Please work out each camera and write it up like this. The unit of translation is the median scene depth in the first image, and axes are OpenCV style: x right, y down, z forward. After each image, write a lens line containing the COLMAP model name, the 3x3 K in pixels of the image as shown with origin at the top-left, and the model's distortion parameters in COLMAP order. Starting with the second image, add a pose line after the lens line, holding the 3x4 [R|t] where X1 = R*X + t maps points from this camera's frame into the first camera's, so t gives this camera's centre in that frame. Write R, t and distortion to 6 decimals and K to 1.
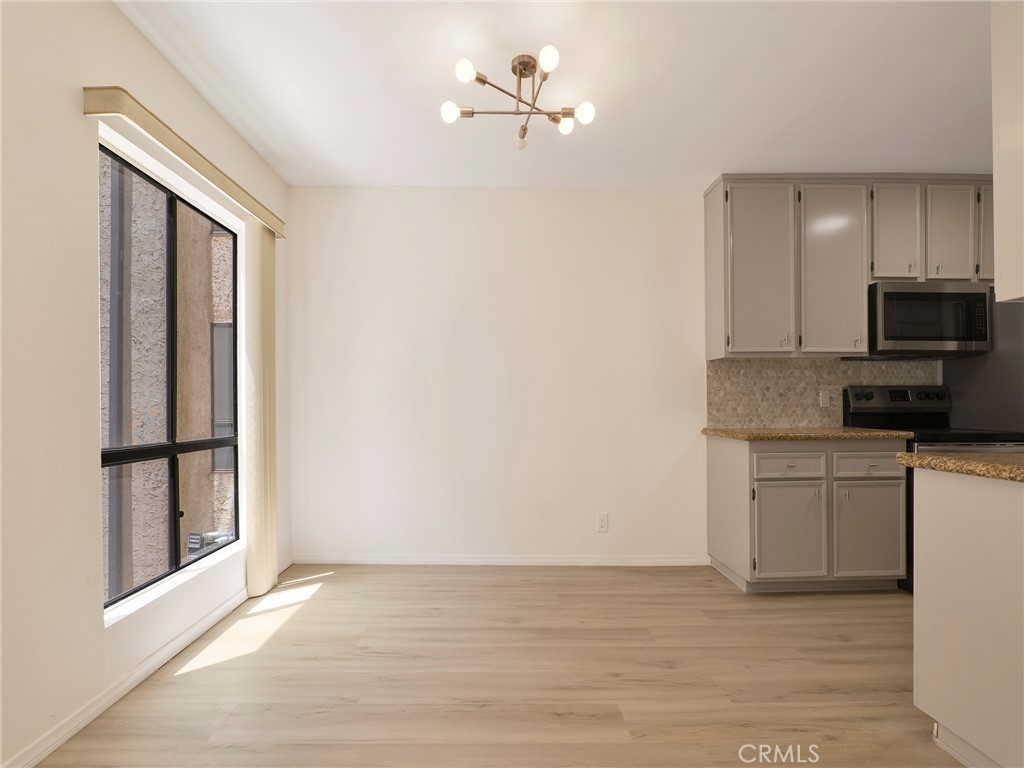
lens RADIAL K [[486.2, 0, 509.6], [0, 486.2, 397.2], [0, 0, 1]] dist [-0.013527, 0.000781]
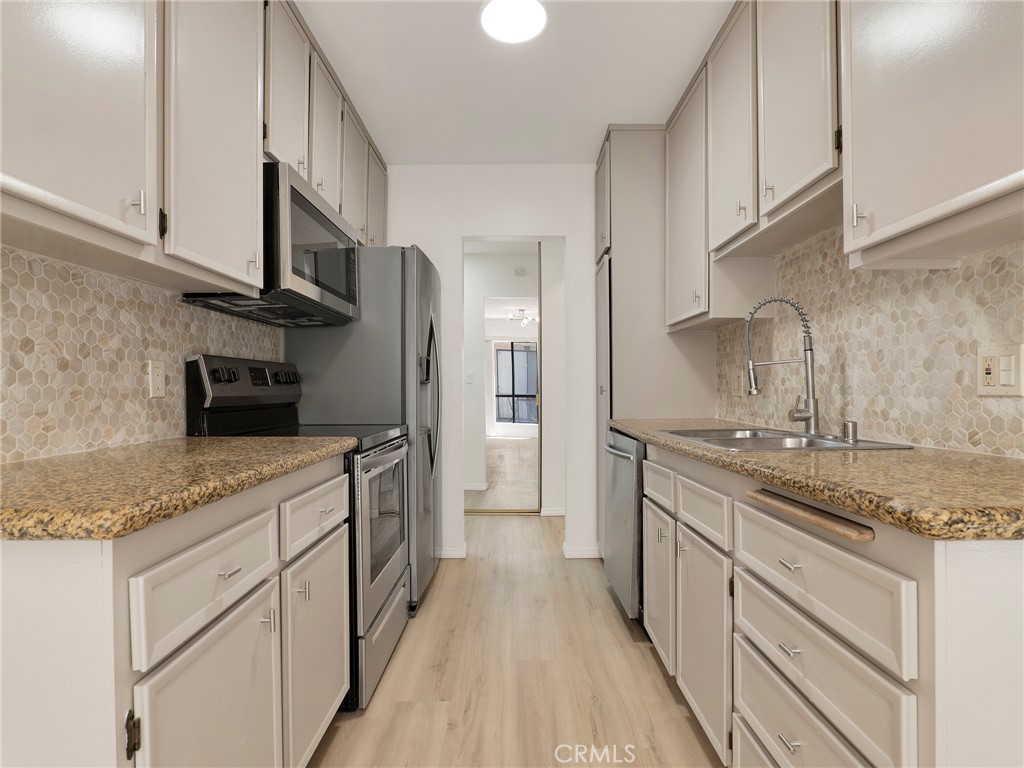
lens RADIAL K [[486.2, 0, 509.6], [0, 486.2, 397.2], [0, 0, 1]] dist [-0.013527, 0.000781]
pose [[0.042847, -0.013229, 0.998994, 0.214694], [-0.004112, 0.999902, 0.013417, 0.012932], [-0.999073, -0.004683, 0.042788, 0.653768]]
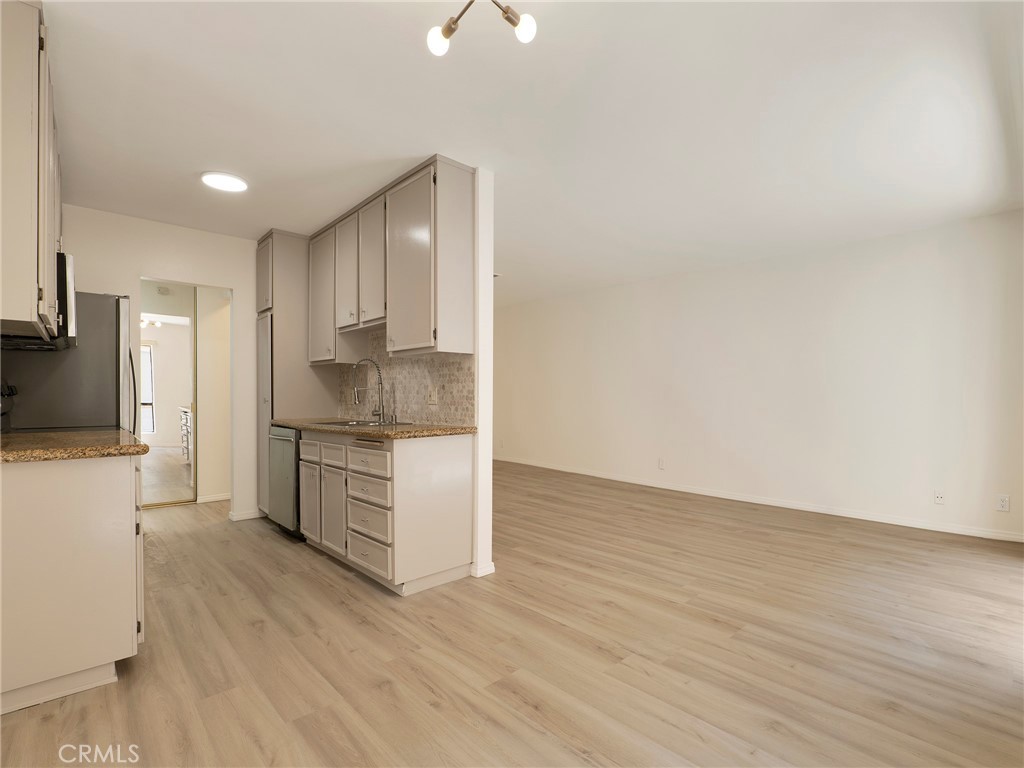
lens RADIAL K [[486.2, 0, 509.6], [0, 486.2, 397.2], [0, 0, 1]] dist [-0.013527, 0.000781]
pose [[-0.646310, -0.001302, 0.763074, -0.323691], [-0.008777, 0.999945, -0.005728, 0.004422], [-0.763024, -0.010400, -0.646286, 0.863532]]
